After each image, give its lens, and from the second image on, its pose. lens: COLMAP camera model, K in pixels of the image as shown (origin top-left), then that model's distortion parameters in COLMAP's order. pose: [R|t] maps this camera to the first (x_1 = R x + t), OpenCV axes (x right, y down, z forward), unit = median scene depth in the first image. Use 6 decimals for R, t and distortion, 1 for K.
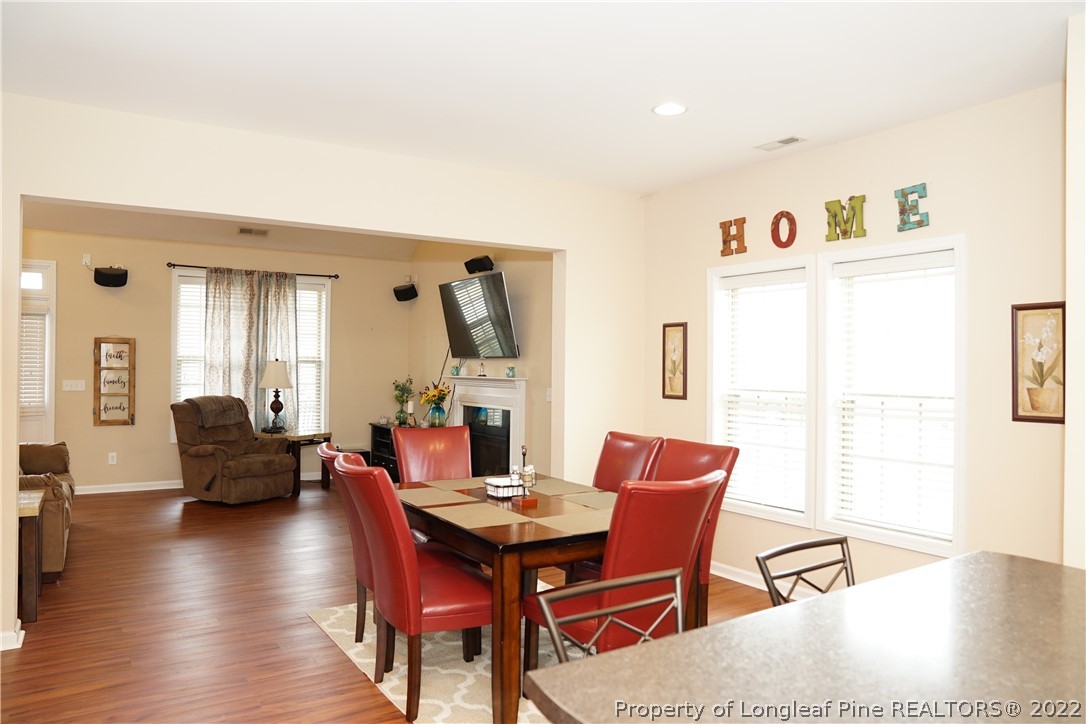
lens RADIAL K [[748.1, 0, 541.1], [0, 748.1, 358.1], [0, 0, 1]] dist [-0.139520, 0.111015]
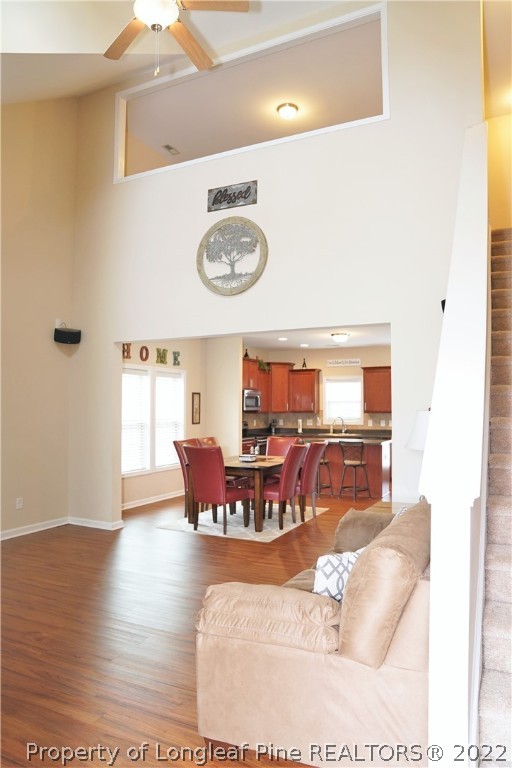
lens RADIAL K [[529.0, 0, 256.0], [0, 529.0, 384.0], [0, 0, 1]] dist [-0.139520, 0.111015]
pose [[-0.519814, 0.030016, 0.853752, -1.424931], [-0.012138, 0.999022, -0.042514, -0.005338], [-0.854193, -0.032462, -0.518942, 1.680115]]
